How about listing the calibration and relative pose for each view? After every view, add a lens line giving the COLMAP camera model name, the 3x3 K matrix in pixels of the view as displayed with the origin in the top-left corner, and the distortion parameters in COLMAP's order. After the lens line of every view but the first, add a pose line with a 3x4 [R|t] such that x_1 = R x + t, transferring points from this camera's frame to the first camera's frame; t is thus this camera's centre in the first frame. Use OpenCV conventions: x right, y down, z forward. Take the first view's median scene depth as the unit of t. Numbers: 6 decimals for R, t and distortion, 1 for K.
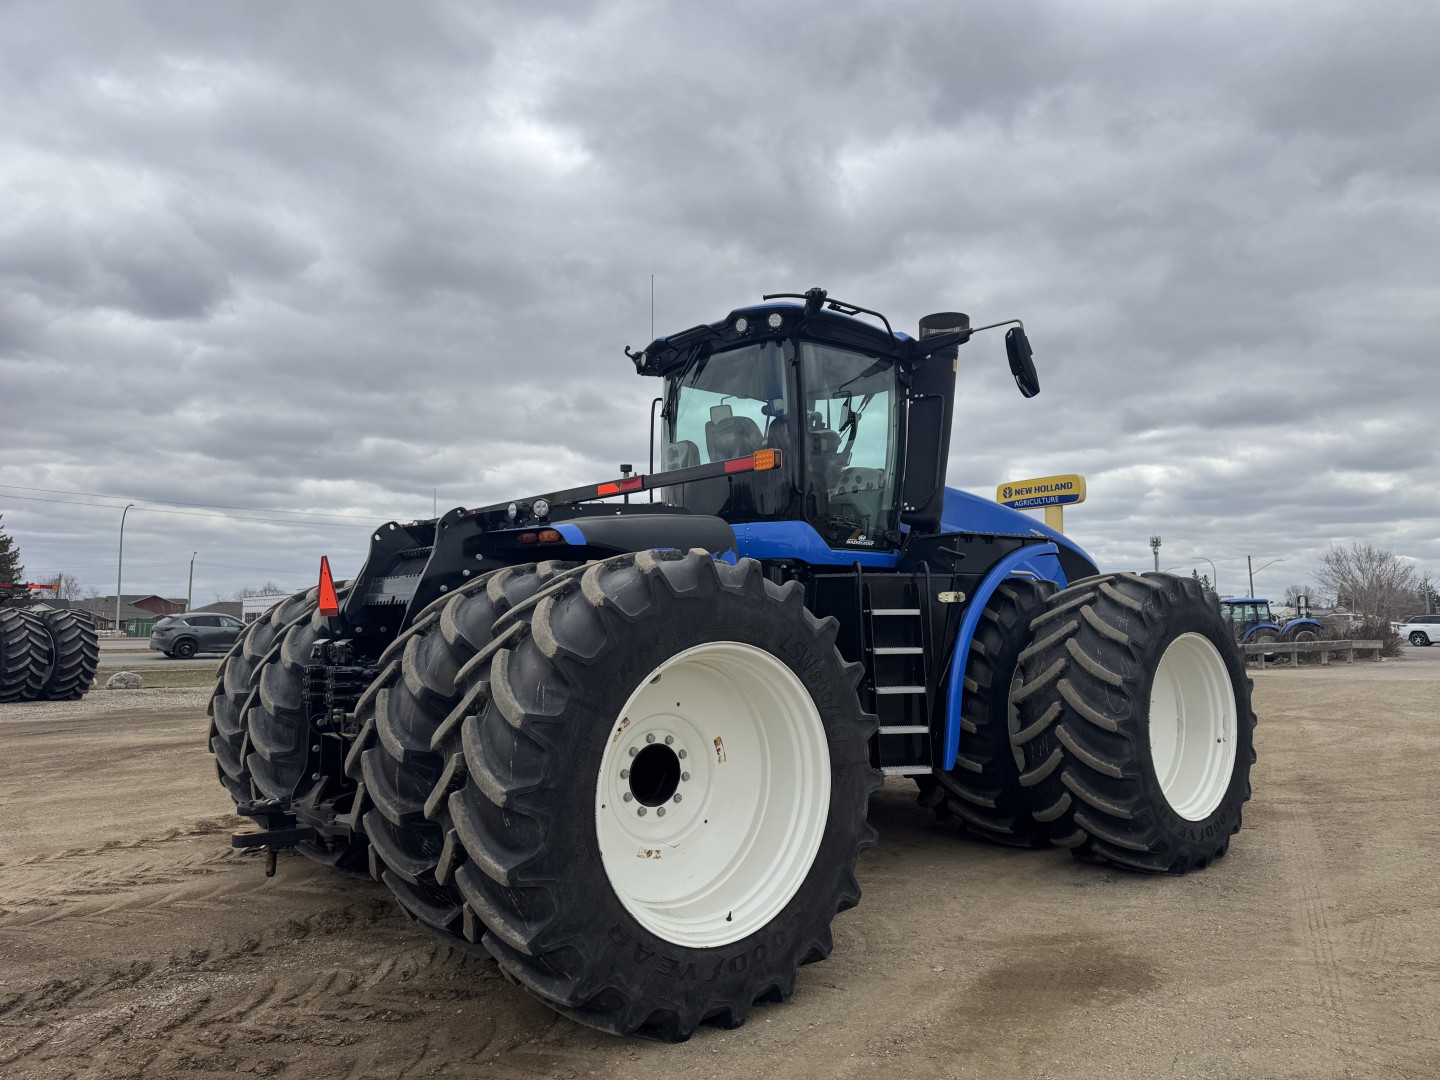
lens RADIAL K [[1026.6, 0, 717.3], [0, 1026.6, 501.9], [0, 0, 1]] dist [0.132197, -0.175722]
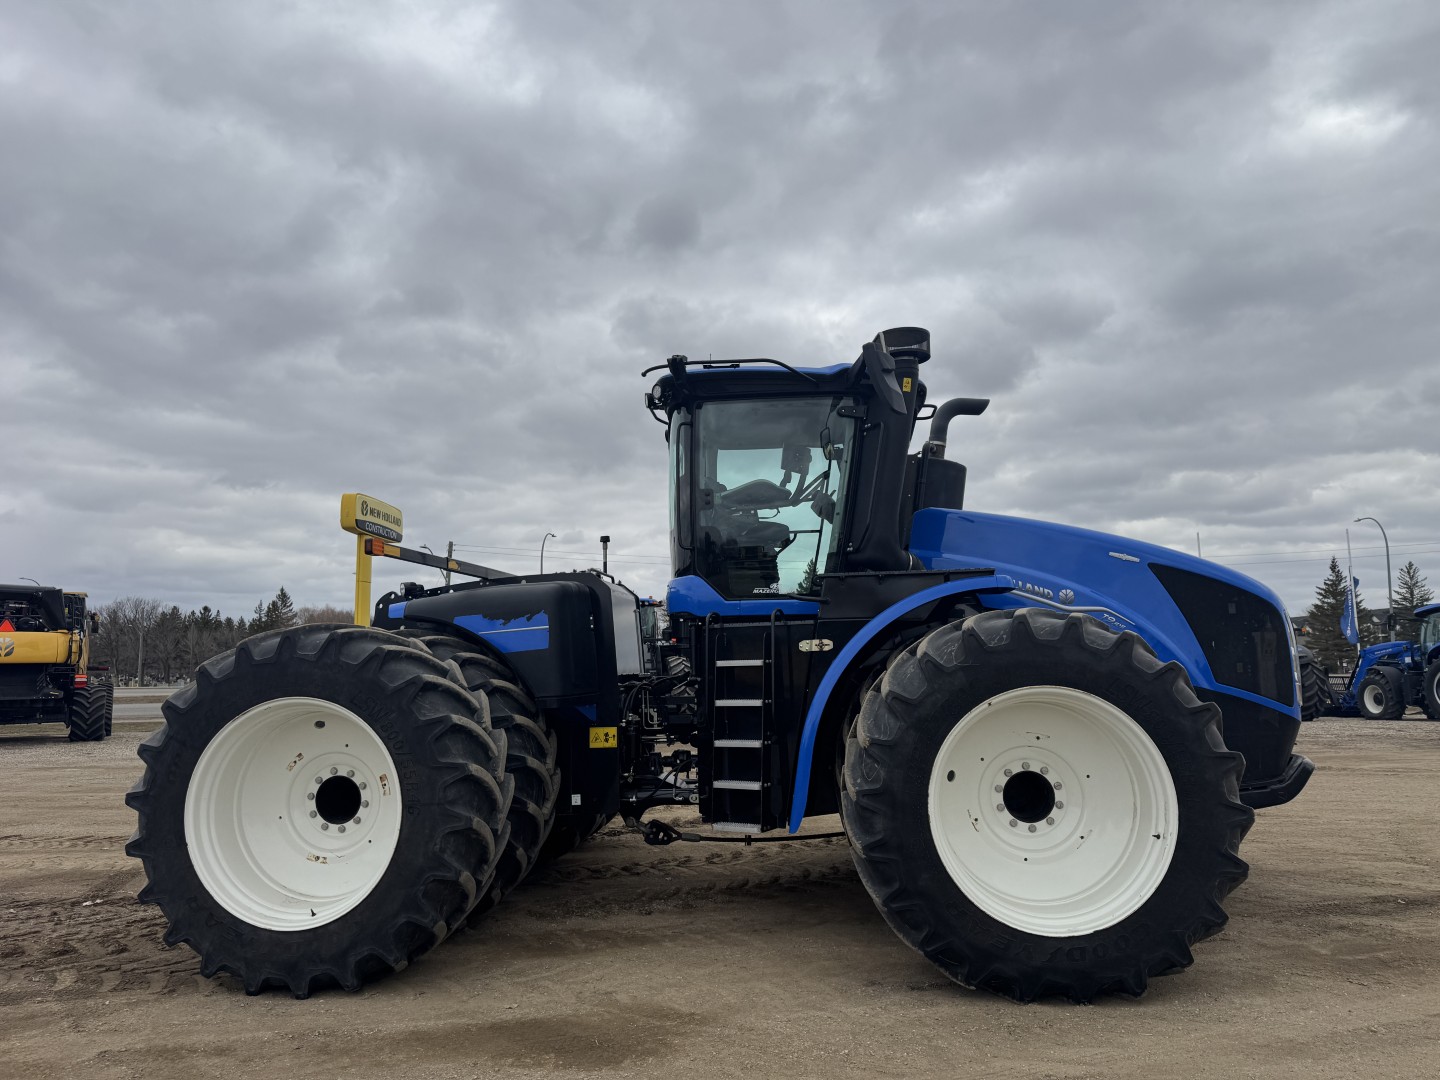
lens RADIAL K [[1006.1, 0, 722.0], [0, 1006.1, 467.3], [0, 0, 1]] dist [0.007037, -0.034168]
pose [[0.704485, -0.148309, -0.694050, 0.124732], [0.096050, 0.988849, -0.113810, 0.004330], [0.703189, 0.013513, 0.710874, 0.045170]]
